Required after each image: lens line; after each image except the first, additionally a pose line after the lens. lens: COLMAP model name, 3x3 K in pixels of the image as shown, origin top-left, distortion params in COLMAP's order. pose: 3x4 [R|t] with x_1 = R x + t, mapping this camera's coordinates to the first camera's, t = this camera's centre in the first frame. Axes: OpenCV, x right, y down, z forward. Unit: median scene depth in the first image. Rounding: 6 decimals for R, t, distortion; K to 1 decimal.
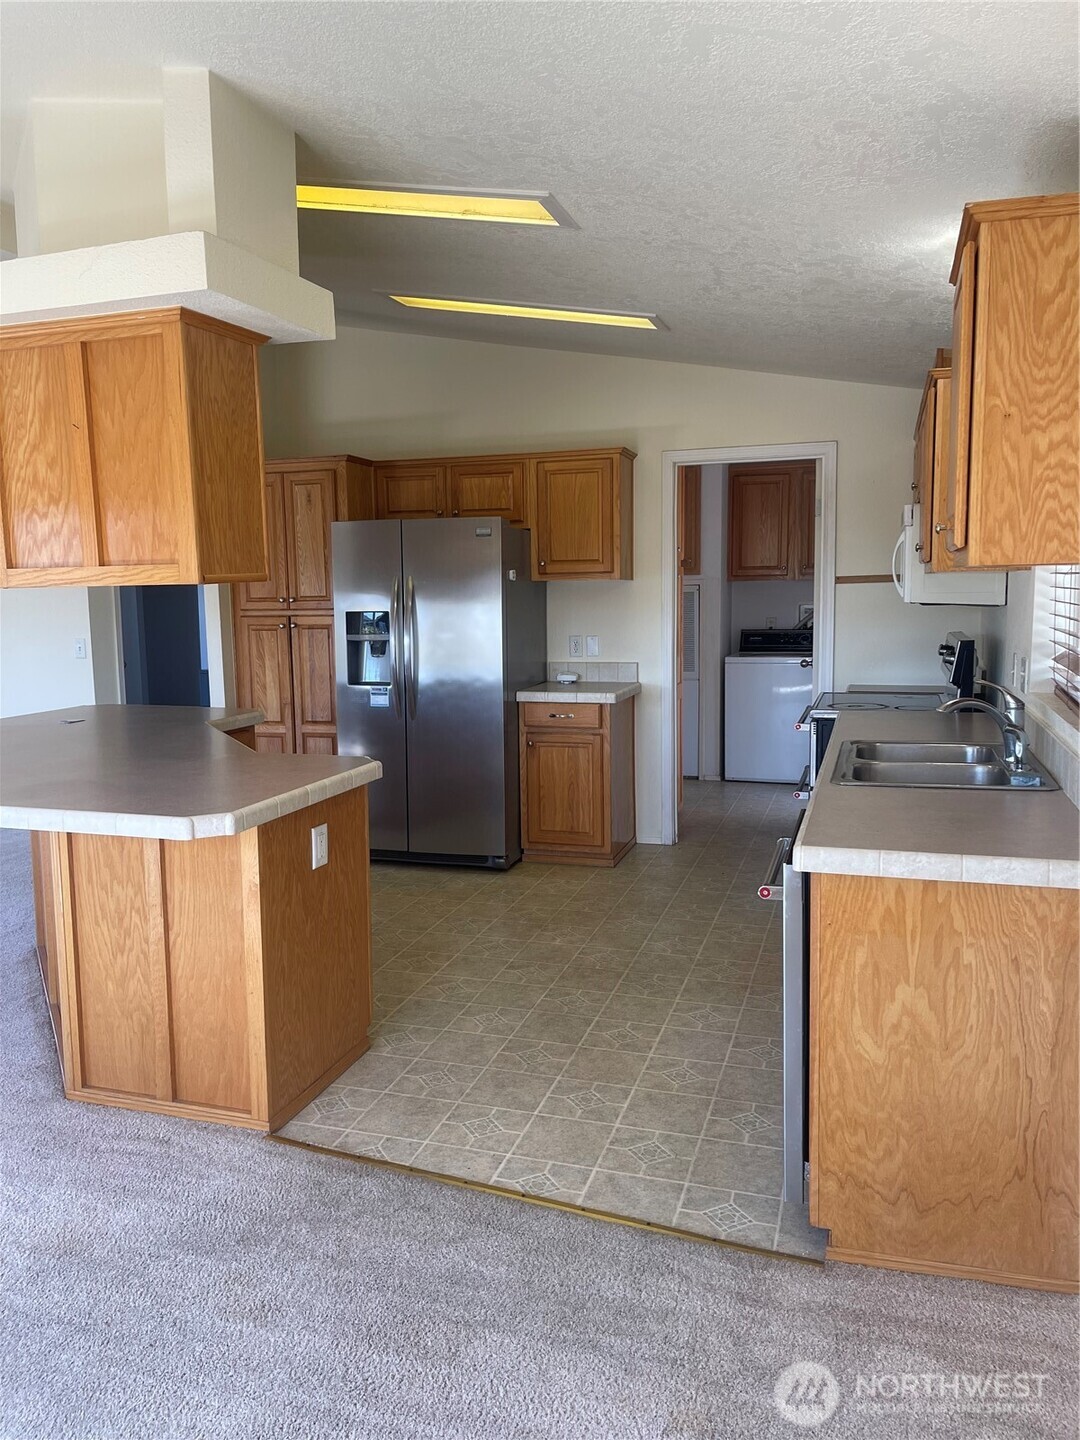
lens RADIAL K [[1097.5, 0, 540.0], [0, 1097.5, 720.0], [0, 0, 1]] dist [0.055724, -0.093385]
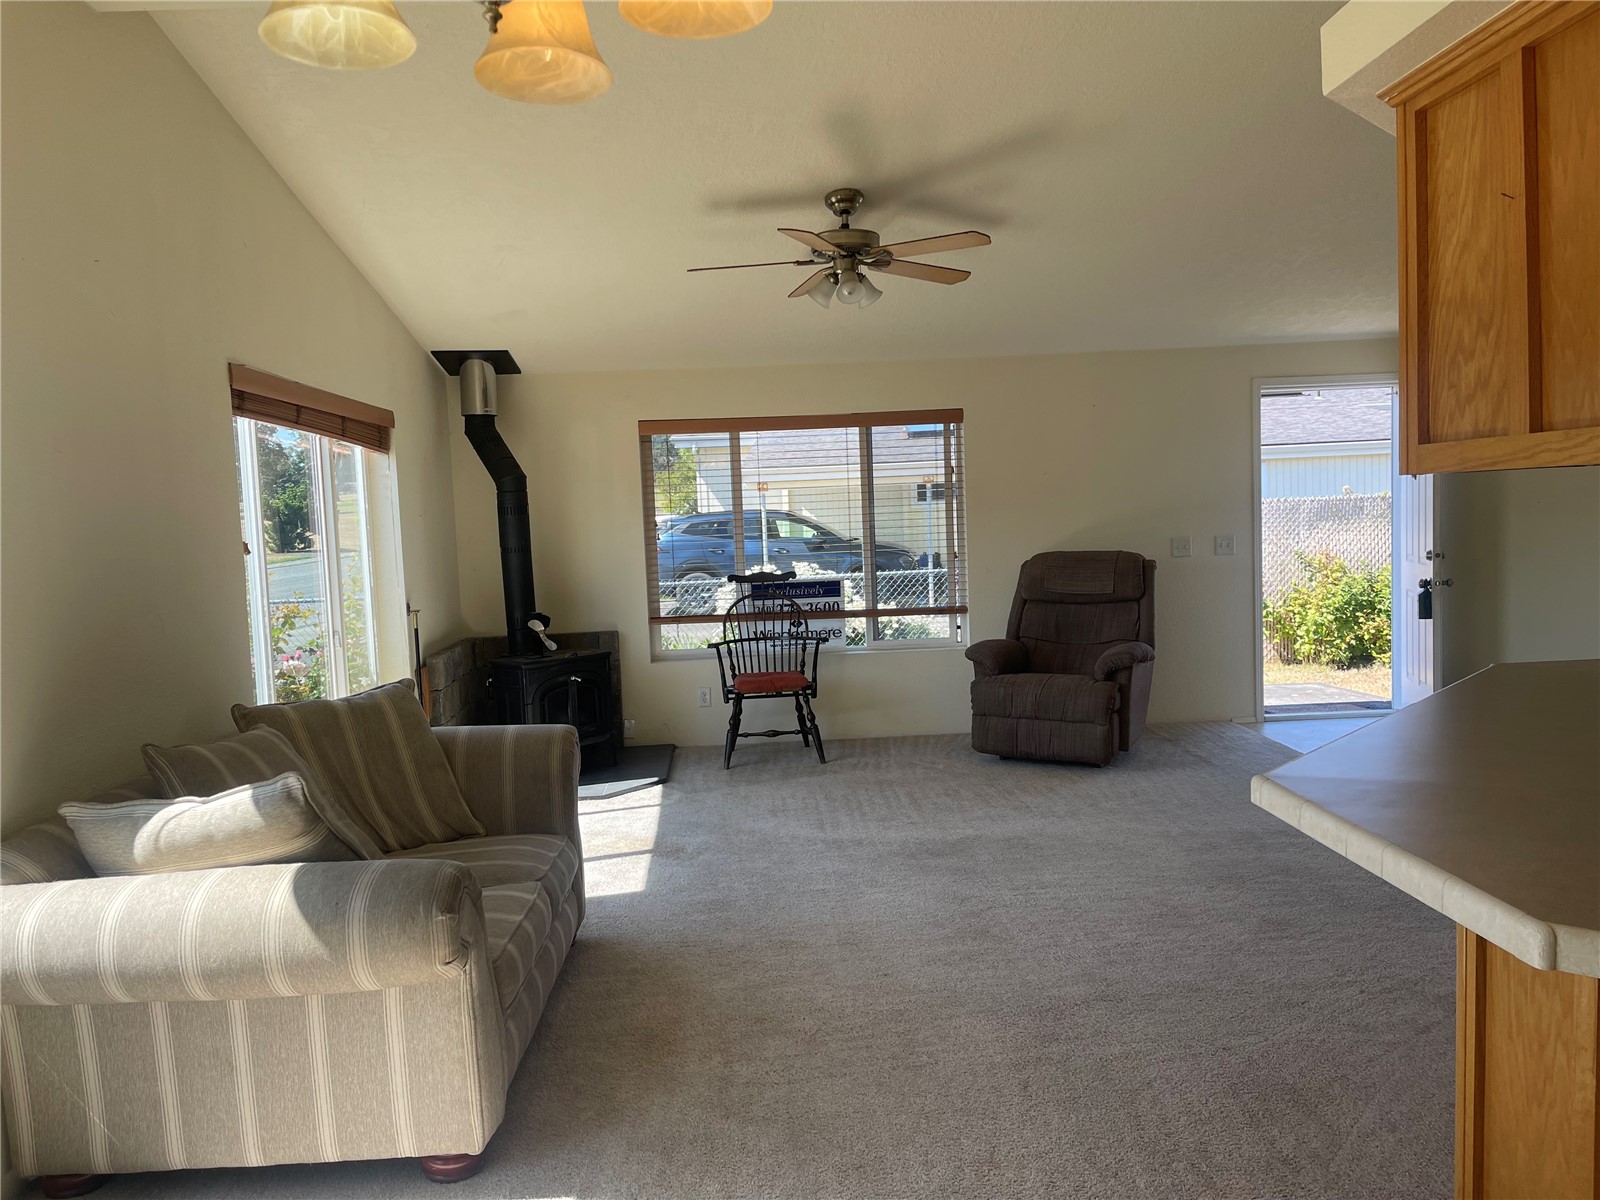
lens RADIAL K [[1195.4, 0, 800.0], [0, 1195.4, 600.0], [0, 0, 1]] dist [0.063149, -0.089874]
pose [[0.333941, 0.071280, -0.939895, 0.061597], [-0.079927, 0.995687, 0.047113, -0.047579], [0.939199, 0.059389, 0.338198, 0.399137]]
